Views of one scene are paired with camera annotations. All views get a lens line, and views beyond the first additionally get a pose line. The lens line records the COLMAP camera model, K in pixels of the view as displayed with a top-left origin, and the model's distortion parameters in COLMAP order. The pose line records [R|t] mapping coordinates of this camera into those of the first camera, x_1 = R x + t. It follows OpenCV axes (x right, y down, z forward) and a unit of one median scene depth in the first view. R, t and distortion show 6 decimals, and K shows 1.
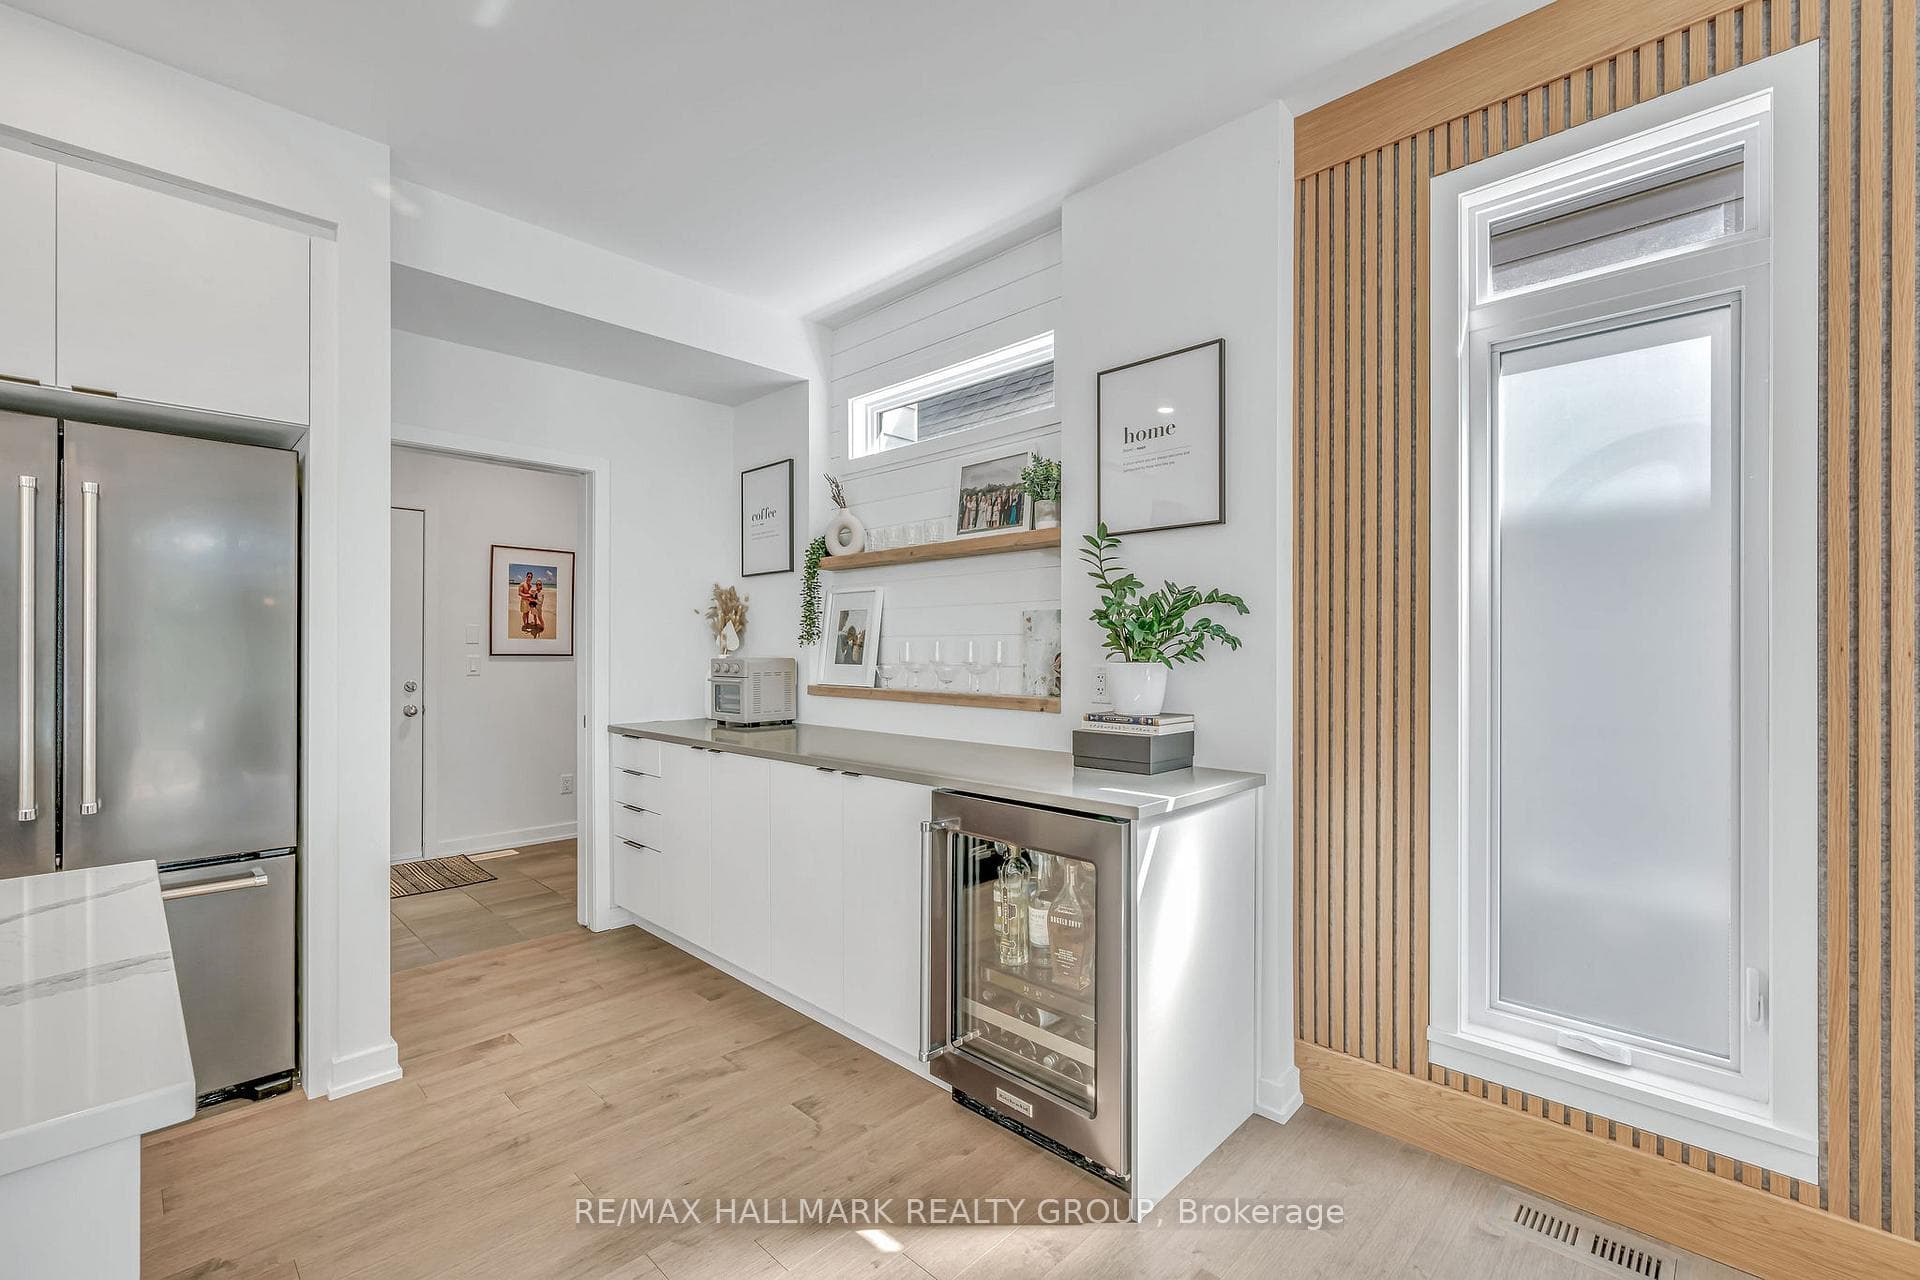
lens RADIAL K [[815.8, 0, 960.0], [0, 815.8, 646.8], [0, 0, 1]] dist [-0.004221, -0.000193]
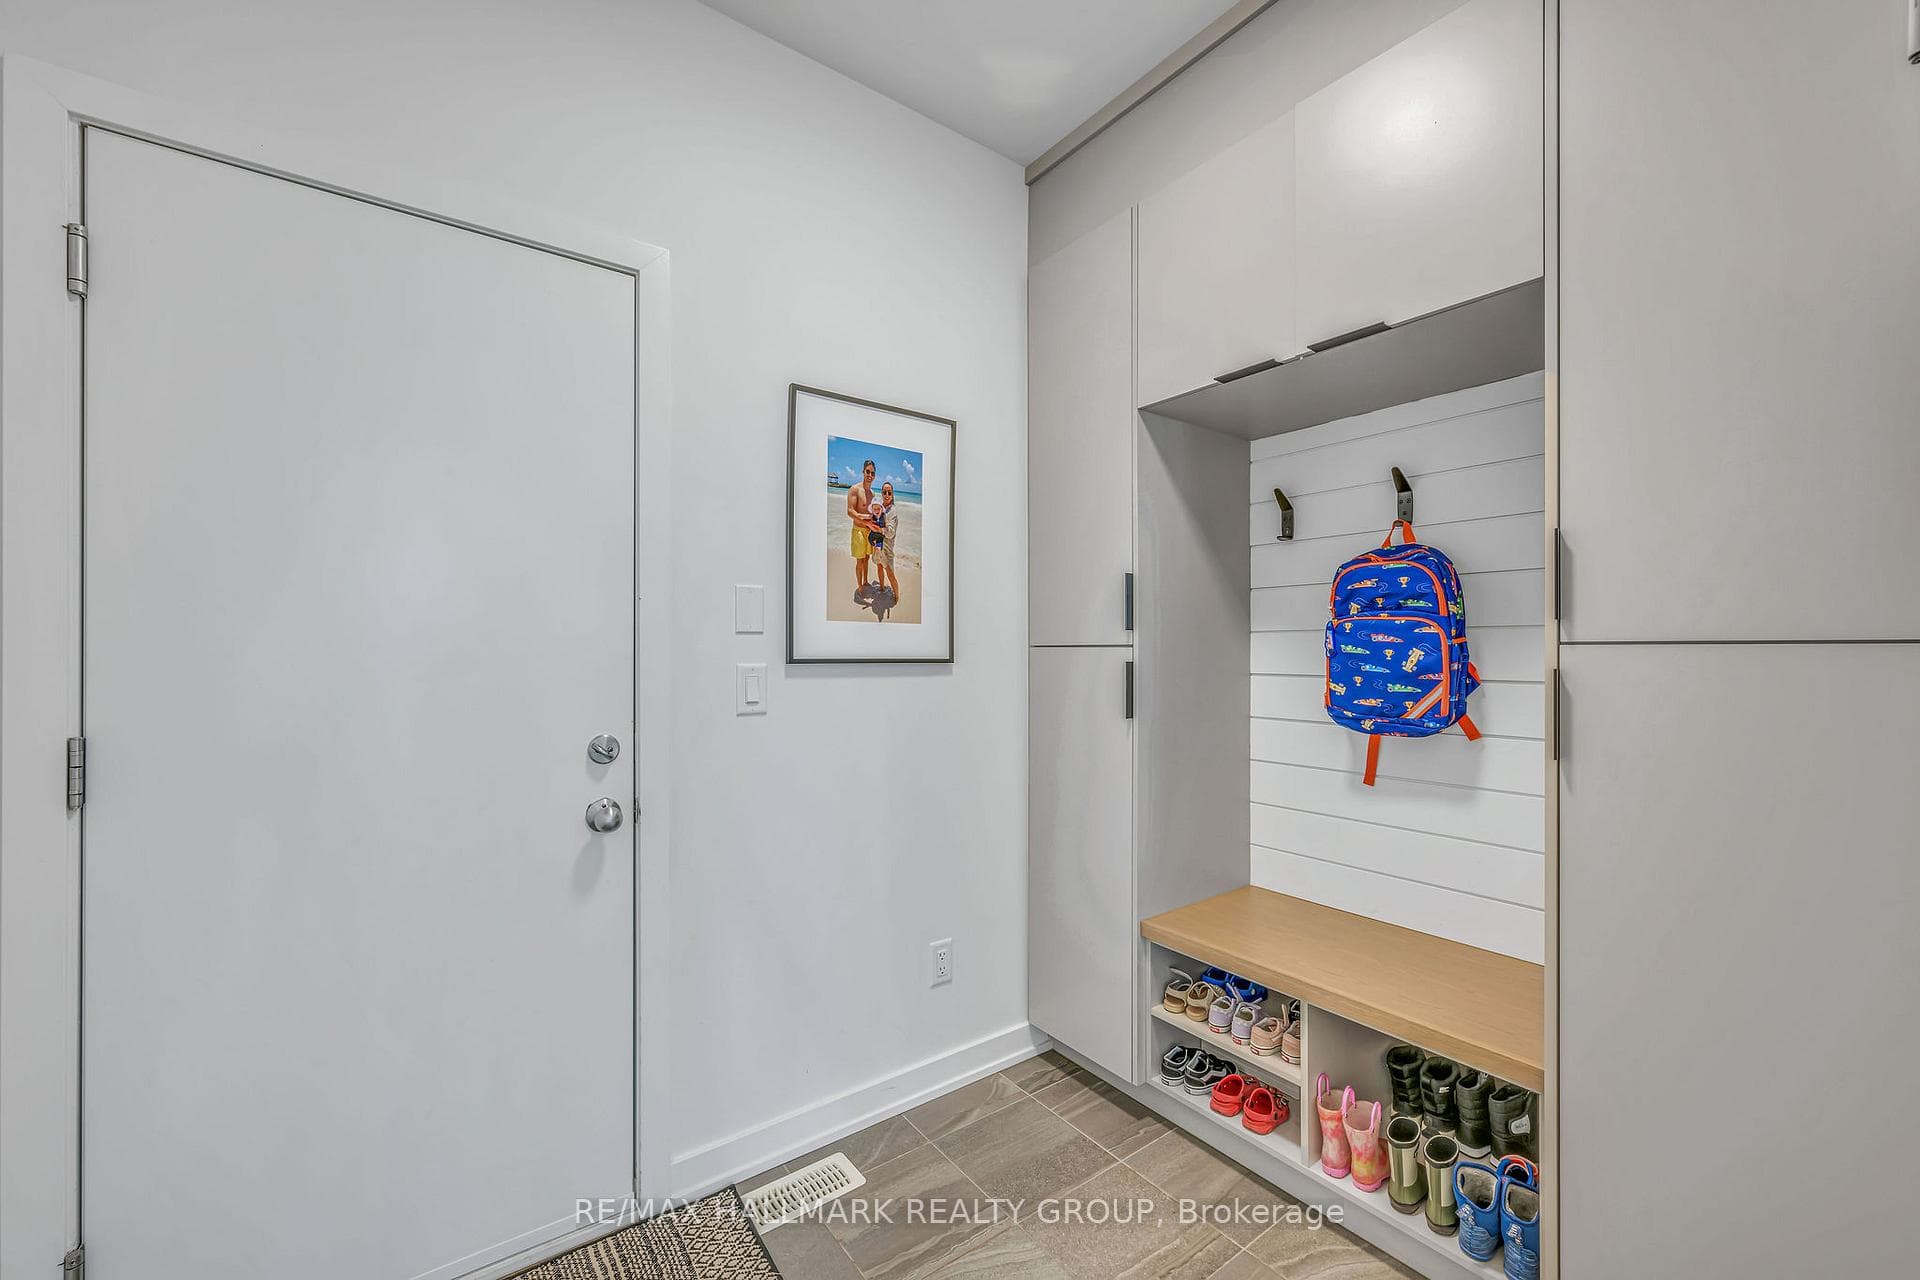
lens RADIAL K [[752.9, 0, 961.4], [0, 752.9, 644.0], [0, 0, 1]] dist [0.000877, -0.000012]
pose [[0.984671, -0.002260, -0.174405, -0.448236], [0.002490, 0.999996, 0.001097, 0.001316], [0.174402, -0.001515, 0.984673, 0.680779]]
